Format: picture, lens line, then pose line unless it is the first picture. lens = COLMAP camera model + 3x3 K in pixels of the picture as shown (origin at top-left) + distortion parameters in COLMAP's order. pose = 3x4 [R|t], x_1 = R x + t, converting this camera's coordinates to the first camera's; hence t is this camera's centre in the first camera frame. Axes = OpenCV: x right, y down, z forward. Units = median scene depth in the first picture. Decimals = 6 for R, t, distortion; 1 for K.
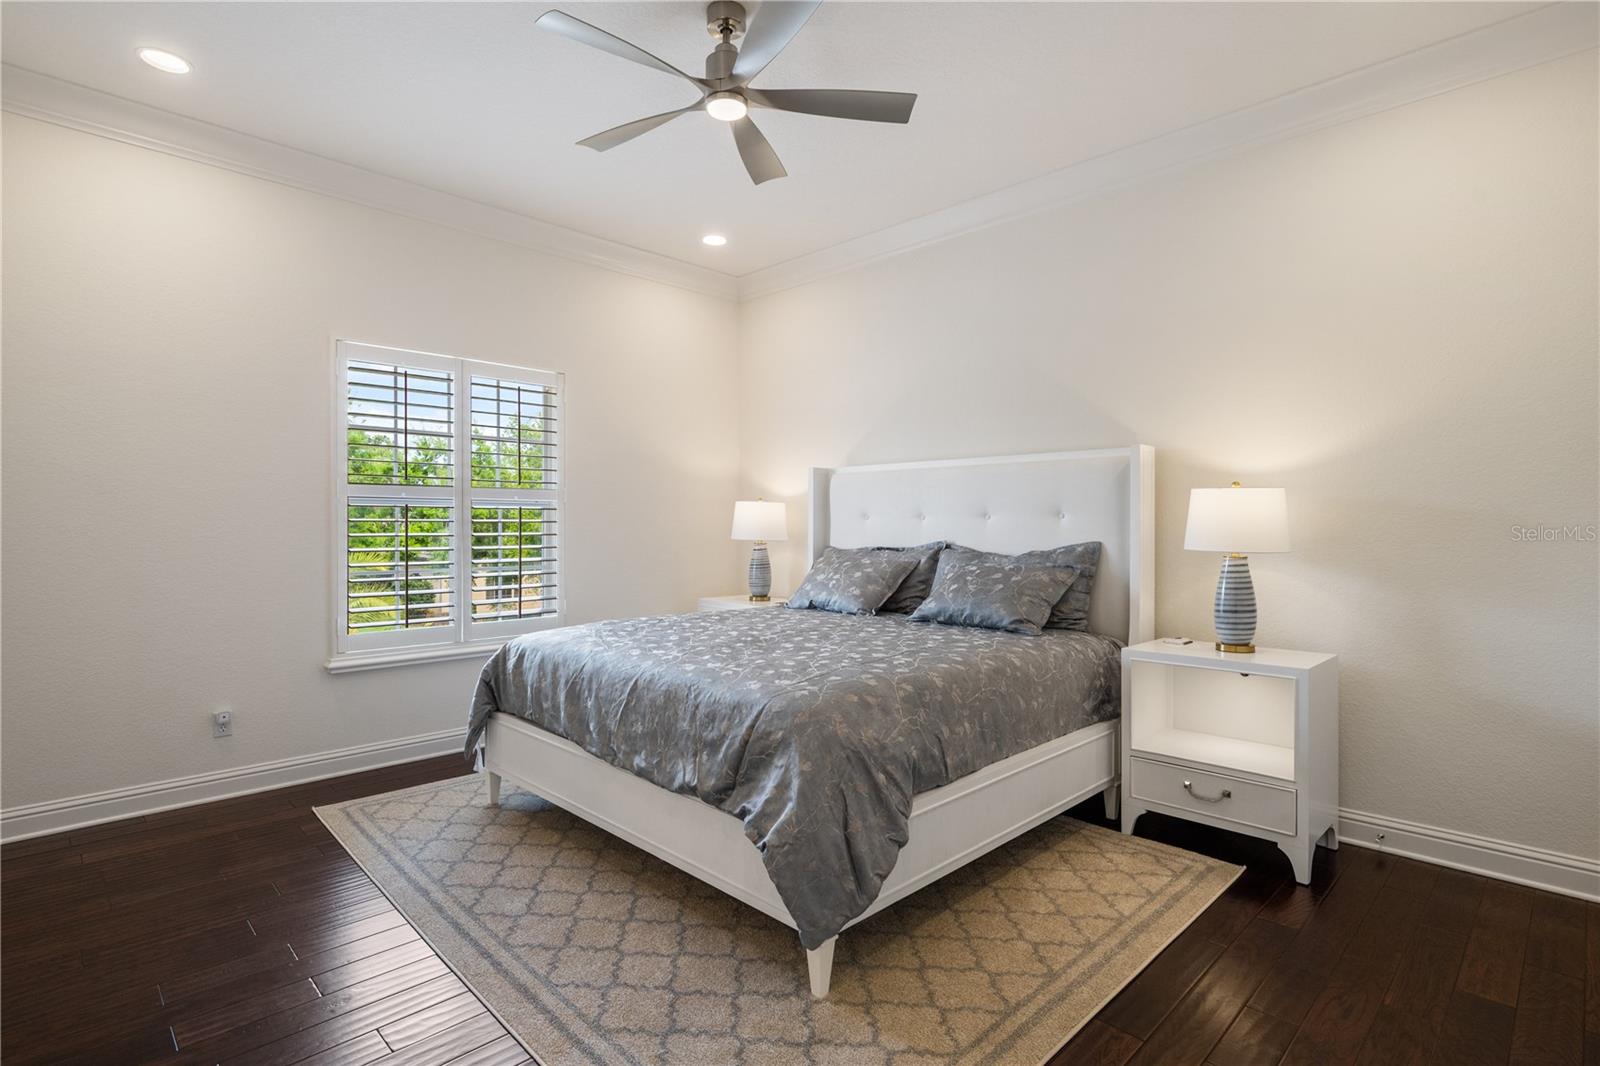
lens RADIAL K [[787.5, 0, 796.7], [0, 787.5, 531.3], [0, 0, 1]] dist [-0.002463, 0.000078]
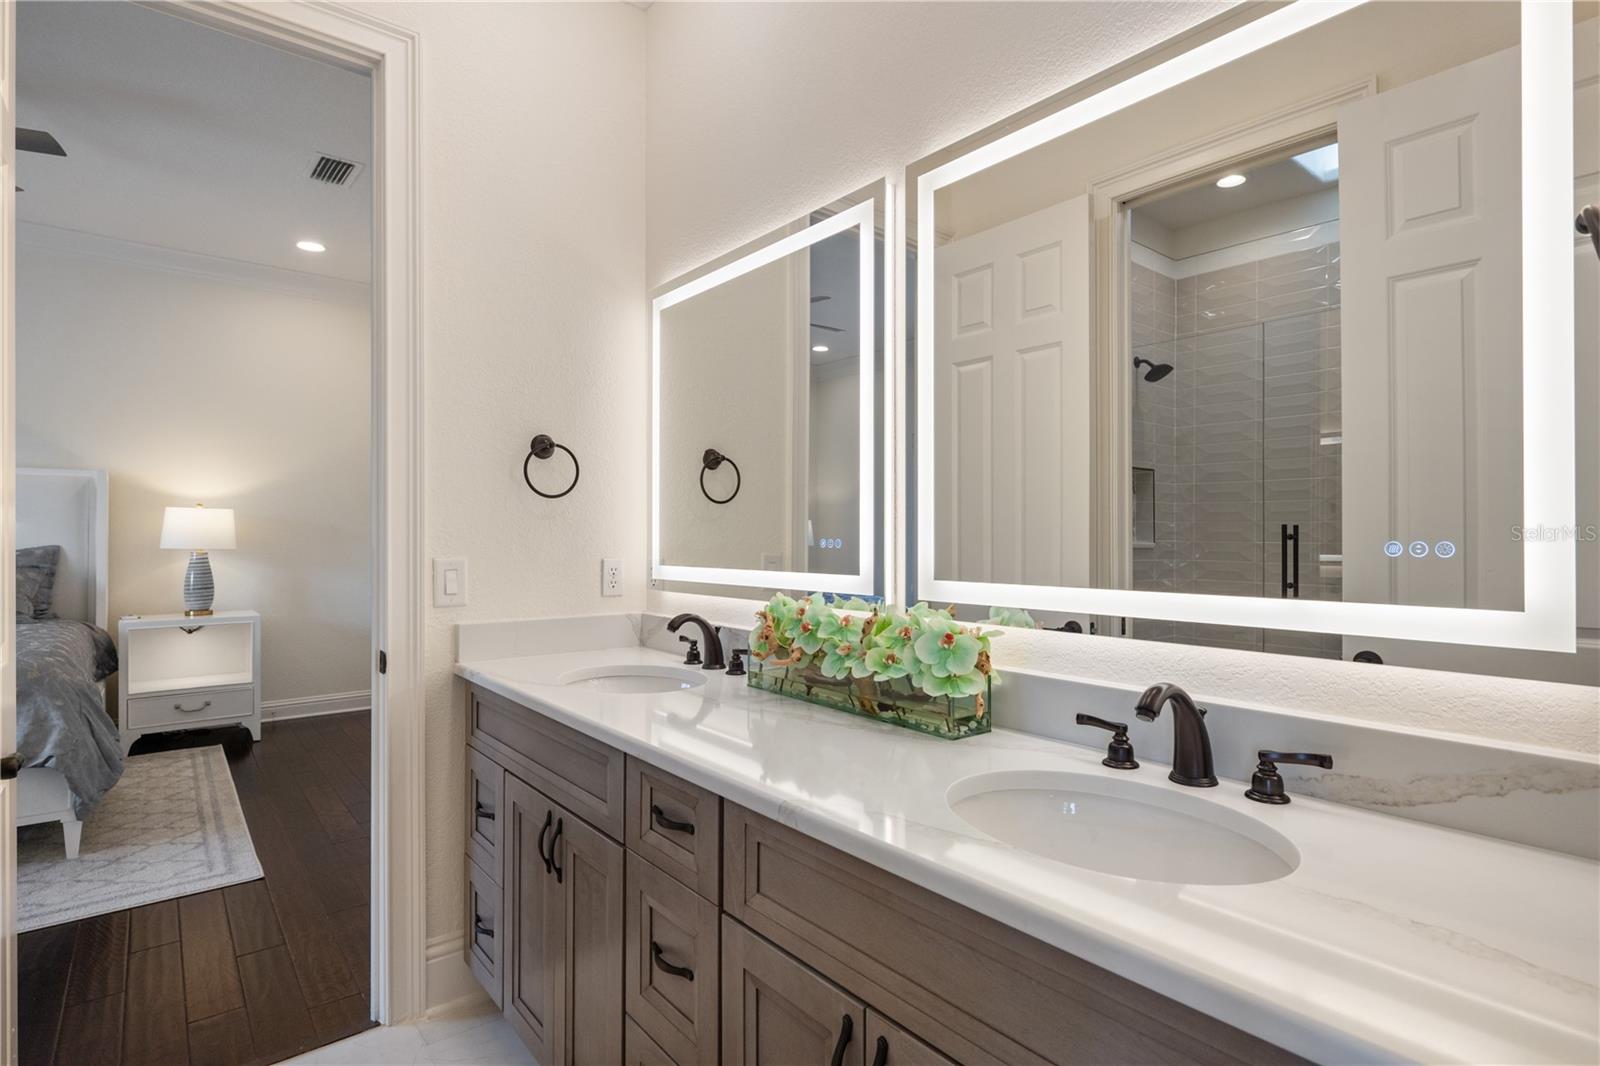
lens RADIAL K [[794.1, 0, 800.0], [0, 794.1, 533.0], [0, 0, 1]] dist [-0.000581, -0.000110]
pose [[0.094483, 0.005628, 0.995511, -0.755474], [-0.001594, 0.999984, -0.005502, -0.001385], [-0.995525, -0.001067, 0.094490, -0.273097]]
